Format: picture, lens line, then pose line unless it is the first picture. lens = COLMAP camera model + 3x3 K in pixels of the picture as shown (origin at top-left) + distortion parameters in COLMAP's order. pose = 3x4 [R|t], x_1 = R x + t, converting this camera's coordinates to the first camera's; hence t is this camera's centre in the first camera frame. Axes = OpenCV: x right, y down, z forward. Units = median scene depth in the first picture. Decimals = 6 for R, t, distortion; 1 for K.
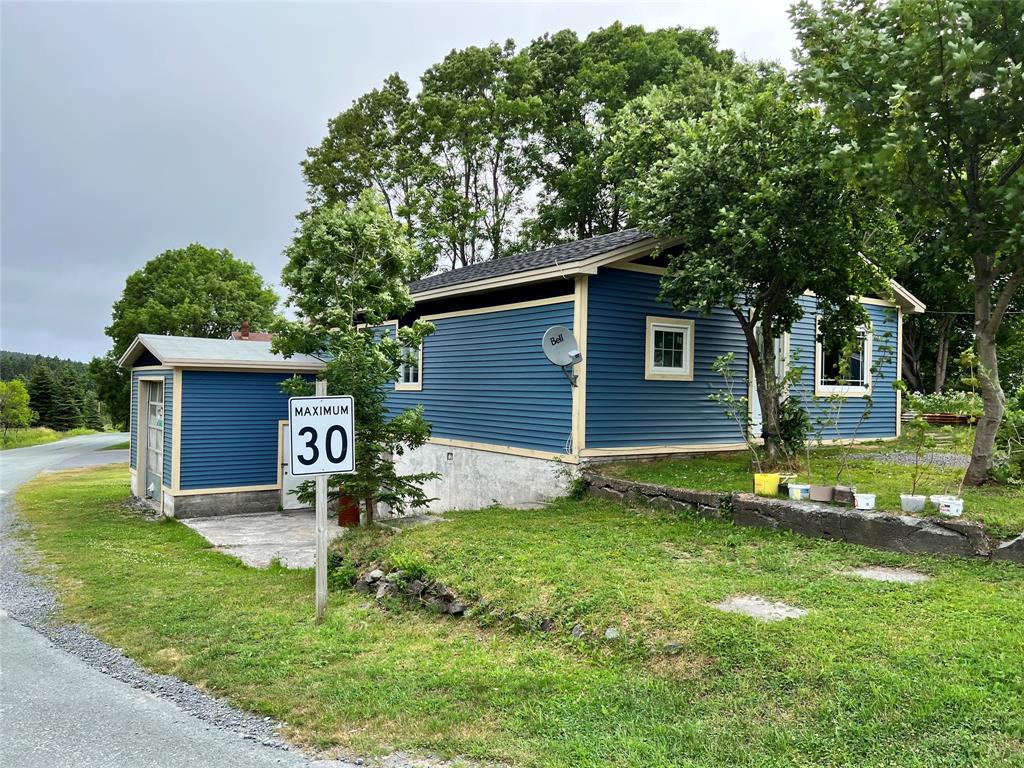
lens RADIAL K [[772.0, 0, 518.2], [0, 772.0, 383.4], [0, 0, 1]] dist [0.062160, -0.070931]
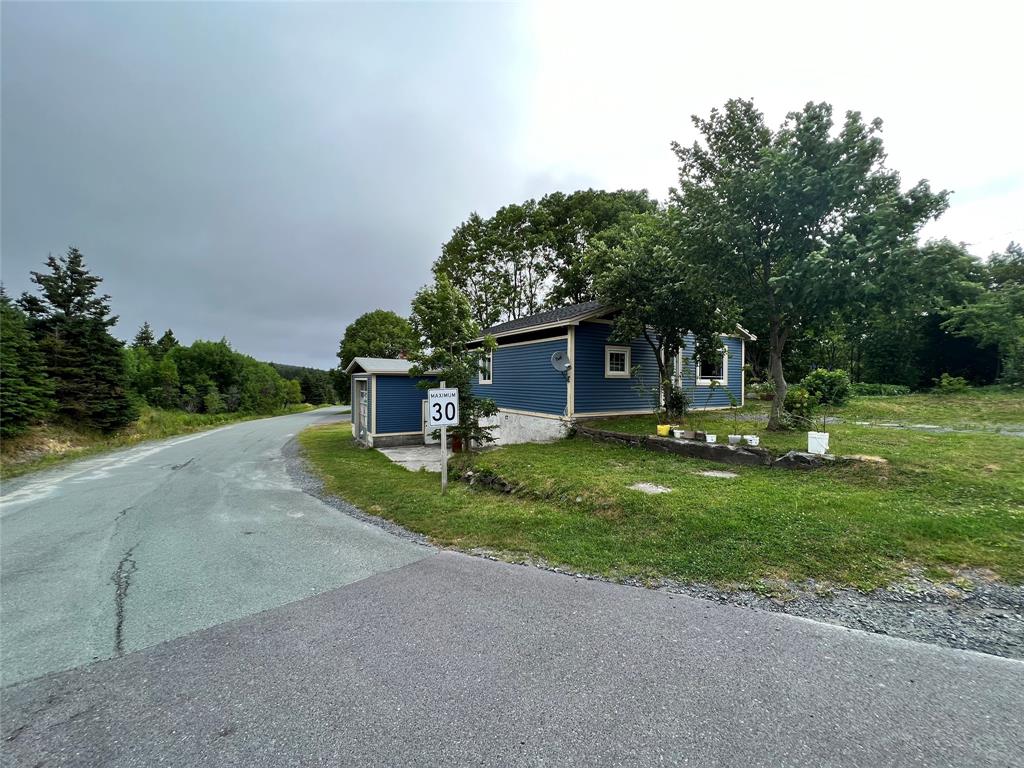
lens RADIAL K [[414.8, 0, 512.0], [0, 414.8, 384.0], [0, 0, 1]] dist [0.000020, 0.000010]
pose [[0.996475, -0.009415, -0.083360, 0.018520], [0.010485, 0.999868, 0.012404, -0.005275], [0.083232, -0.013234, 0.996442, -0.072461]]
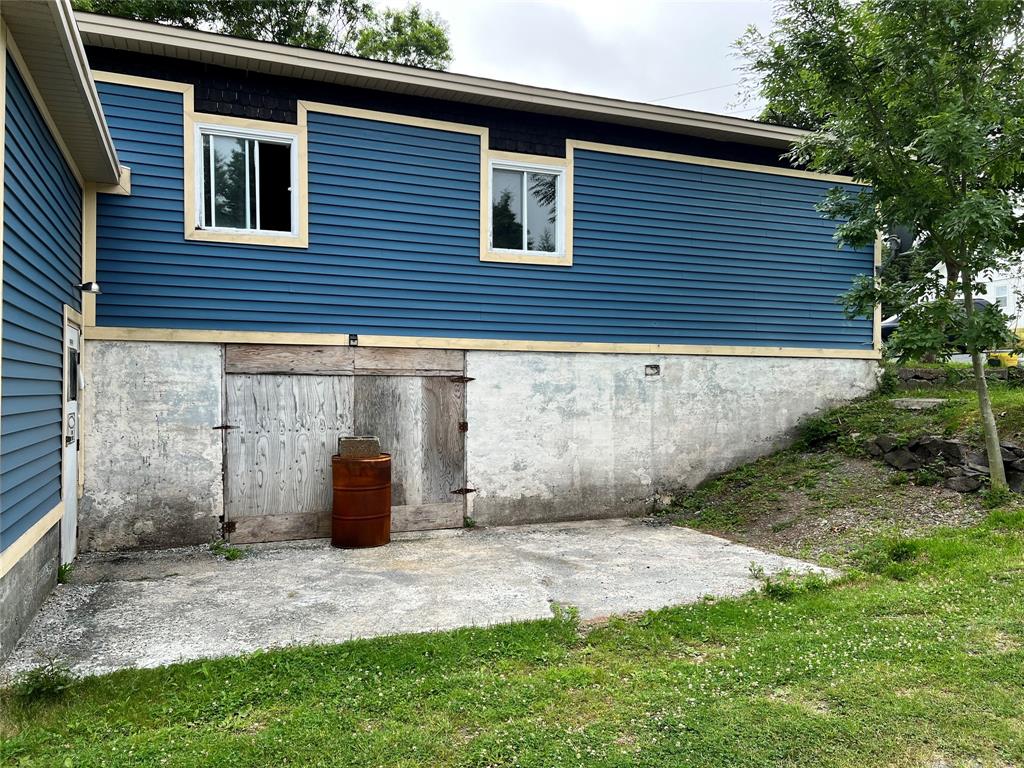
lens RADIAL K [[772.0, 0, 518.2], [0, 772.0, 383.4], [0, 0, 1]] dist [0.062160, -0.070931]
pose [[0.222461, -0.109880, 0.968730, -0.975732], [-0.048956, 0.991116, 0.123661, 0.038787], [-0.973712, -0.074935, 0.215106, 1.260324]]
